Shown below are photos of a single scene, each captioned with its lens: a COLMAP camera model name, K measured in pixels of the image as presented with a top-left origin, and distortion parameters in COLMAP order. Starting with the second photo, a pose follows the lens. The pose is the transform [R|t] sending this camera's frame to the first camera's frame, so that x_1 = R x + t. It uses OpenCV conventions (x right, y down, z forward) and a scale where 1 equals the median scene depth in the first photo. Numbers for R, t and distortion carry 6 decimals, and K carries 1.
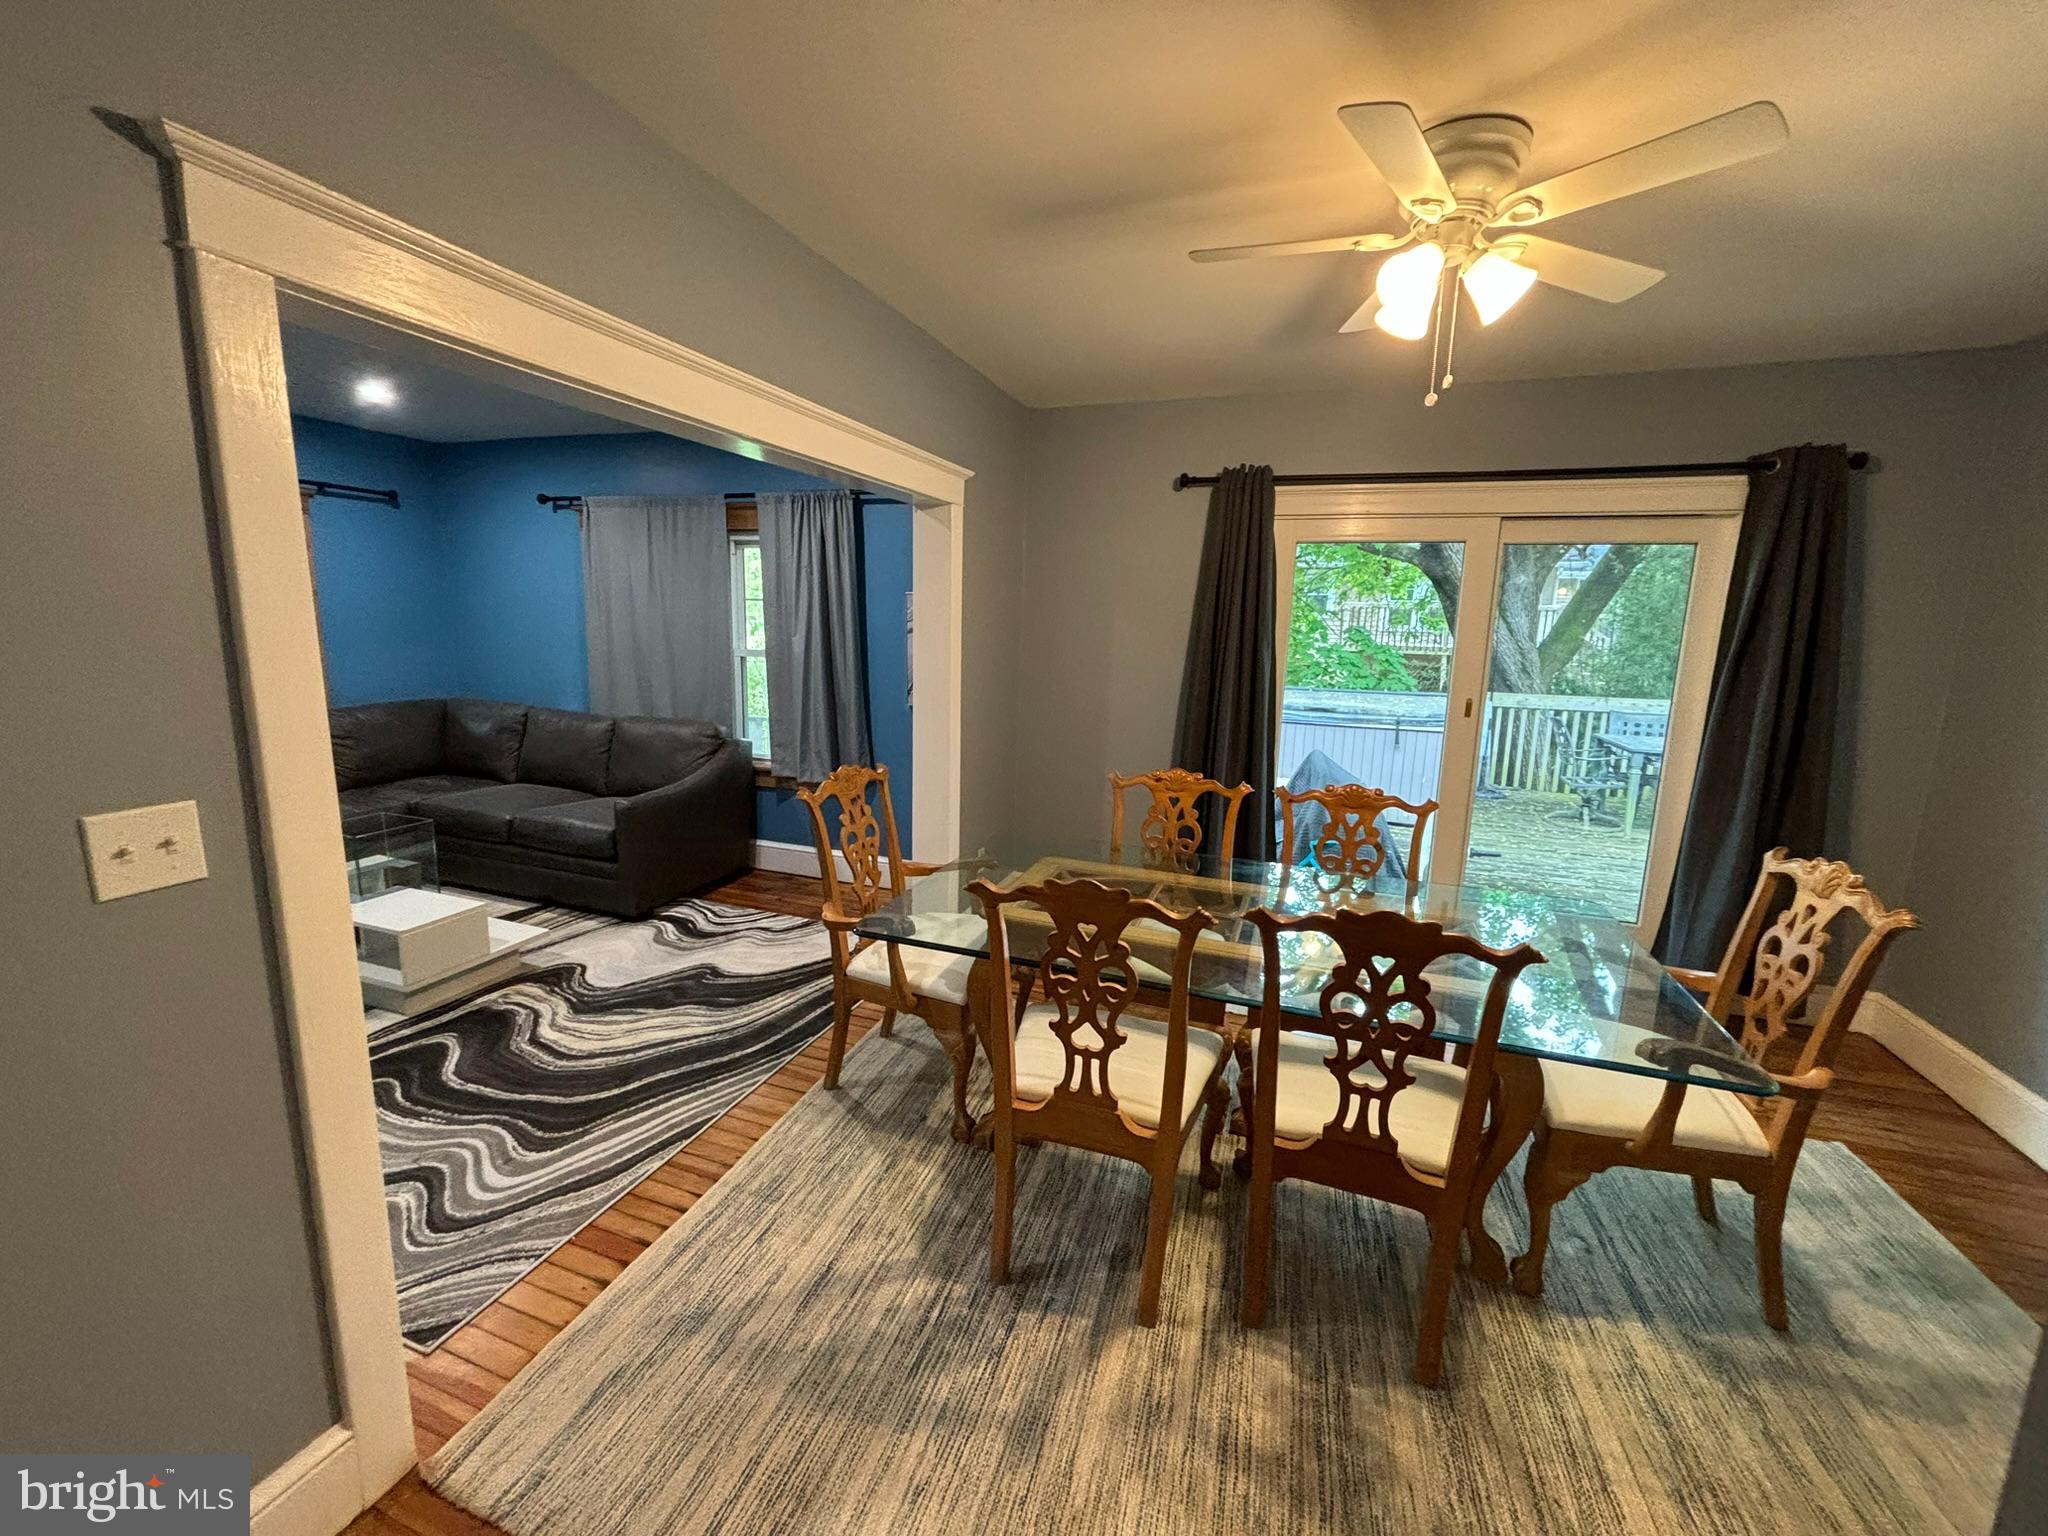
lens RADIAL K [[811.5, 0, 1025.6], [0, 811.5, 761.5], [0, 0, 1]] dist [-0.015731, 0.000182]
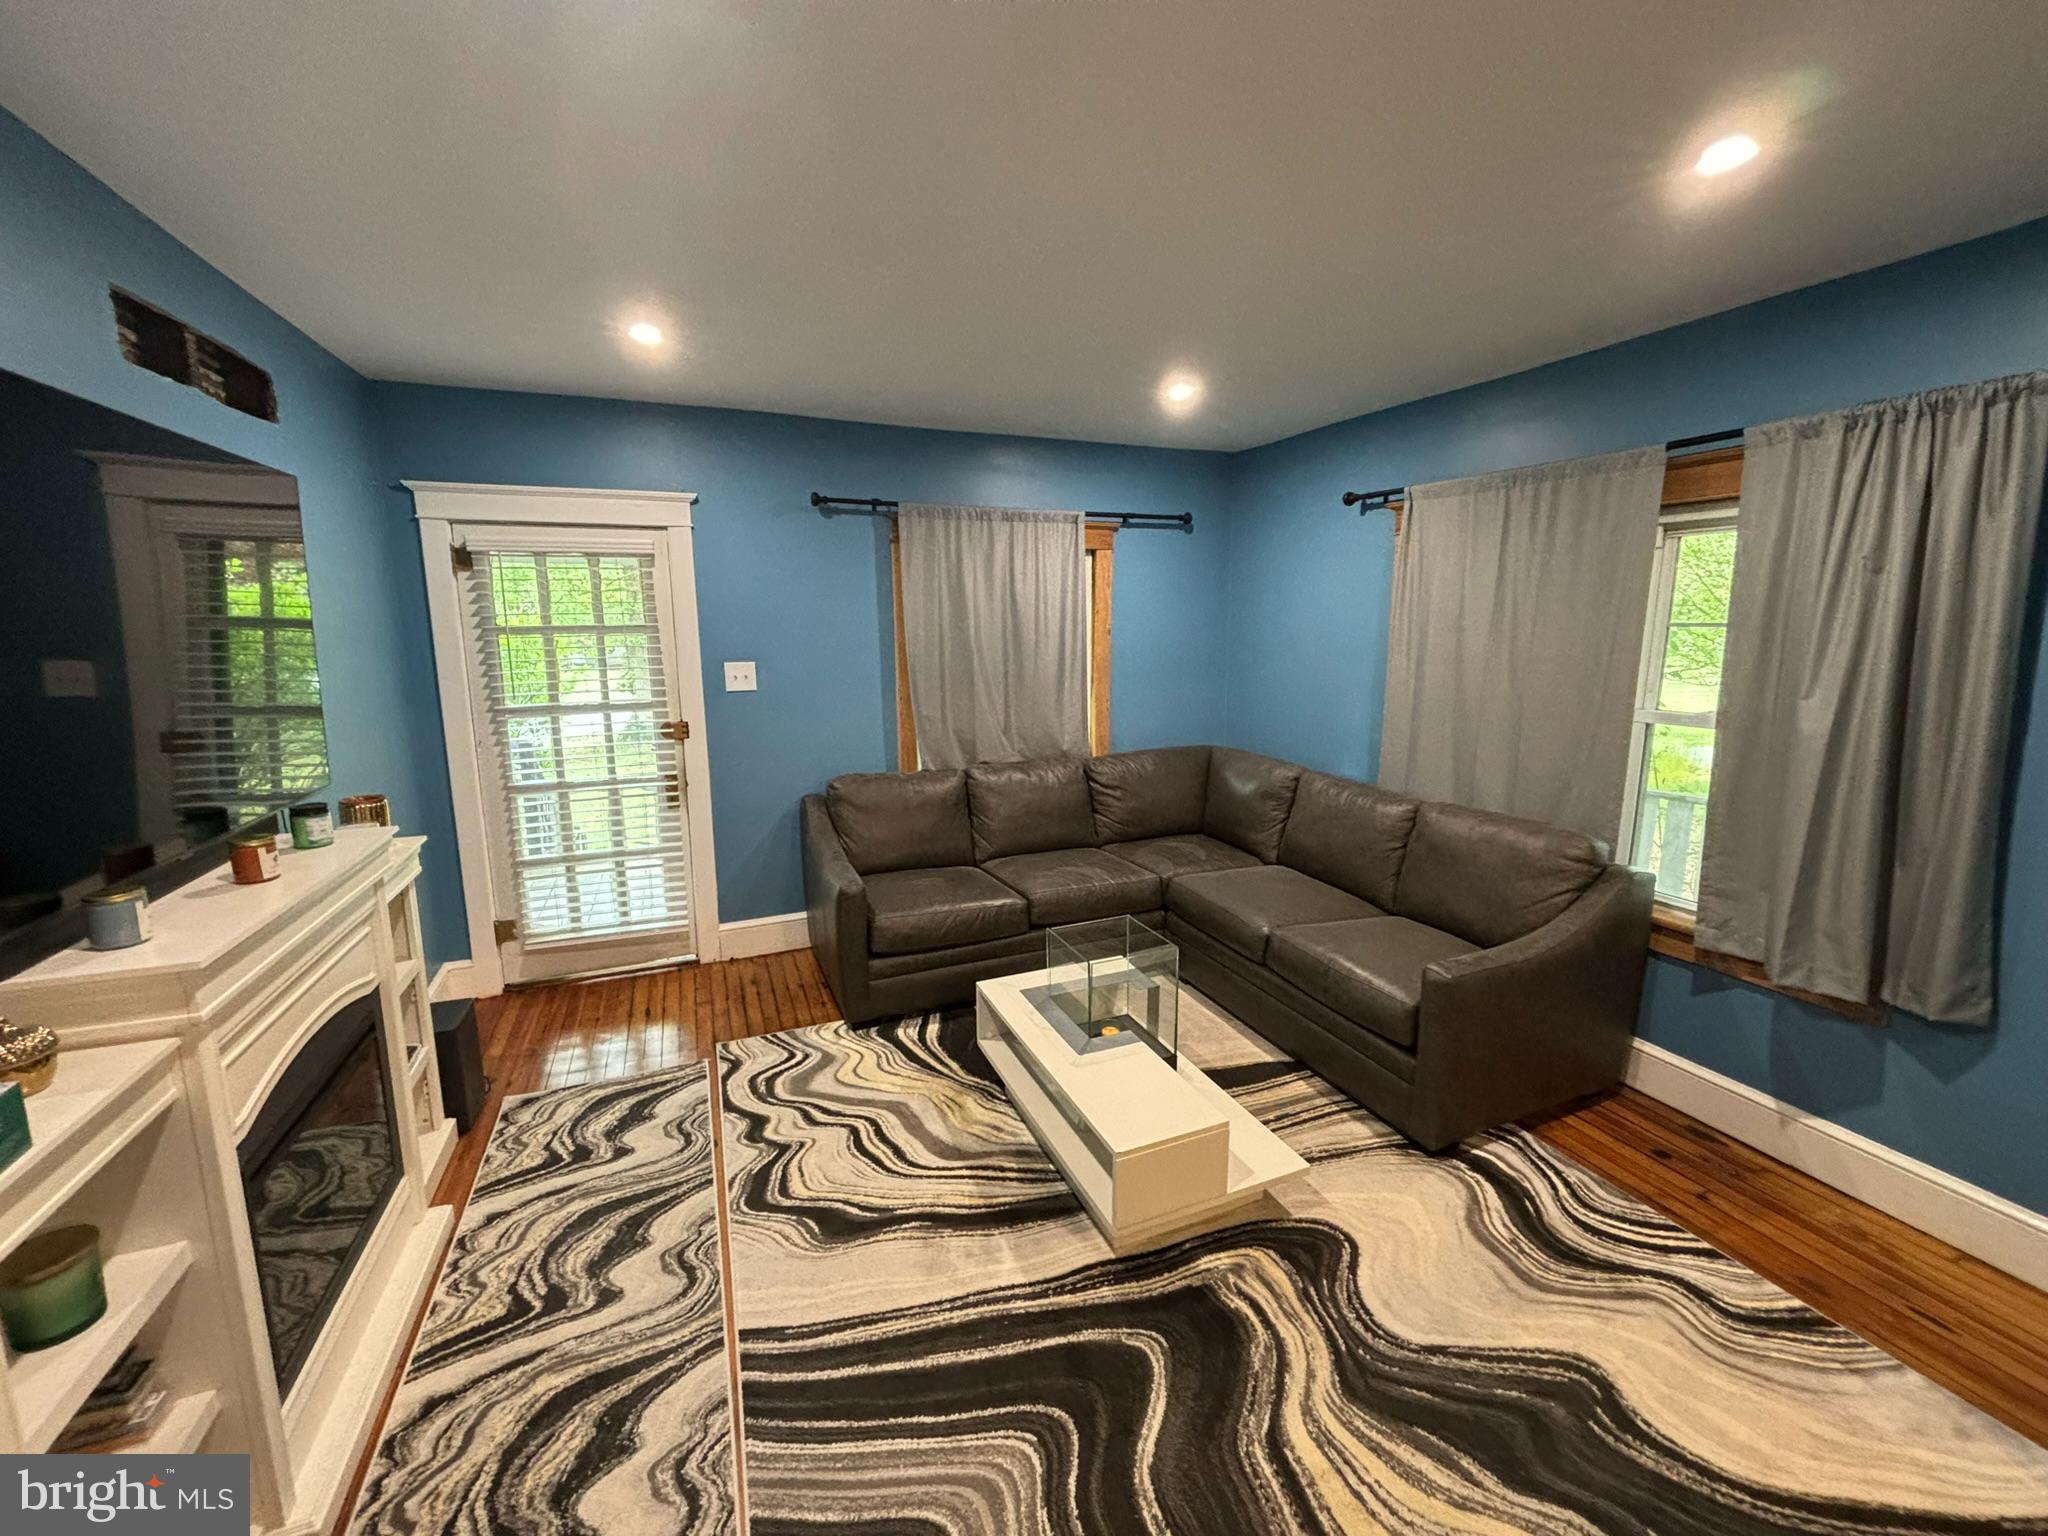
lens RADIAL K [[811.5, 0, 1023.6], [0, 811.5, 759.2], [0, 0, 1]] dist [-0.015731, 0.000182]
pose [[0.659973, 0.093194, -0.745487, -0.235452], [-0.107214, 0.993804, 0.029321, -0.080247], [0.743600, 0.060576, 0.665875, 0.311867]]
